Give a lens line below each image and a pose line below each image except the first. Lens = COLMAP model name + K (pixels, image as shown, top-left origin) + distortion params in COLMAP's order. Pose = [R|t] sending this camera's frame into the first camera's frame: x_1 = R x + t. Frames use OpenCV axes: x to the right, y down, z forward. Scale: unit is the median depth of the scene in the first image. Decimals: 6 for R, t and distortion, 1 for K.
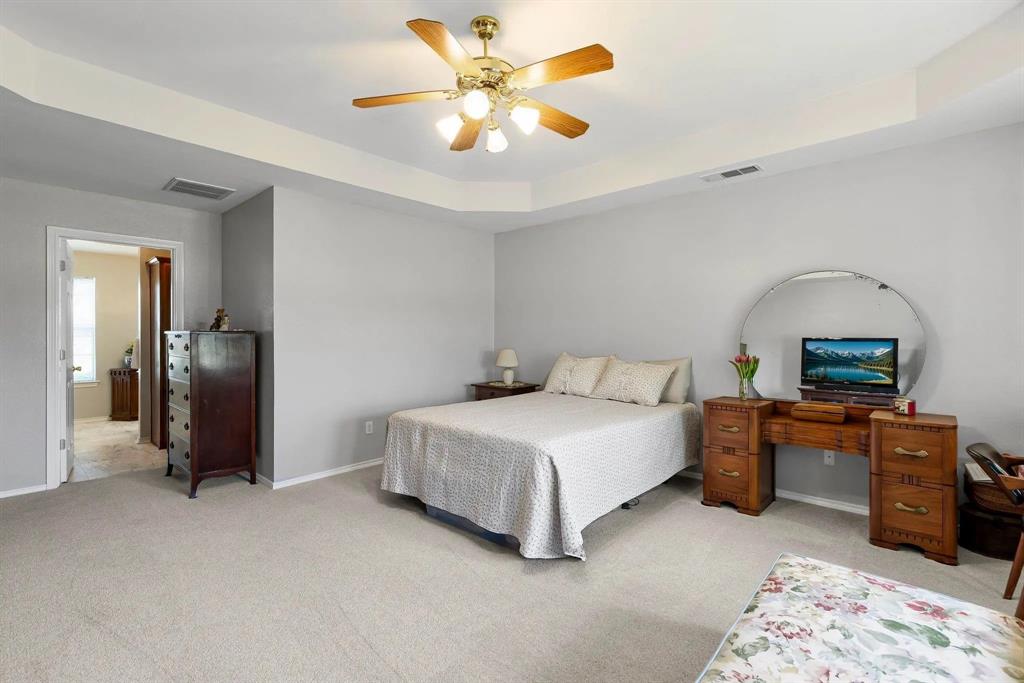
lens RADIAL K [[459.5, 0, 510.3], [0, 459.5, 337.7], [0, 0, 1]] dist [-0.009587, -0.001383]
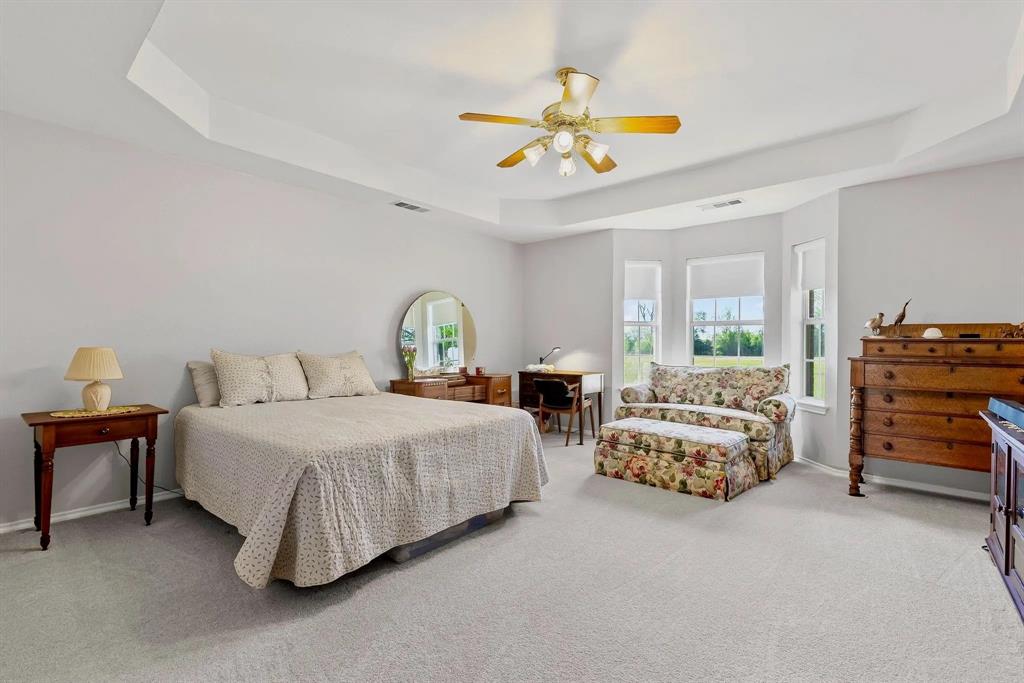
lens RADIAL K [[459.5, 0, 509.9], [0, 459.5, 344.5], [0, 0, 1]] dist [-0.009587, -0.001383]
pose [[-0.031919, -0.005274, 0.999477, -0.946548], [0.001408, 0.999985, 0.005322, 0.029700], [-0.999489, 0.001577, -0.031911, 0.866788]]
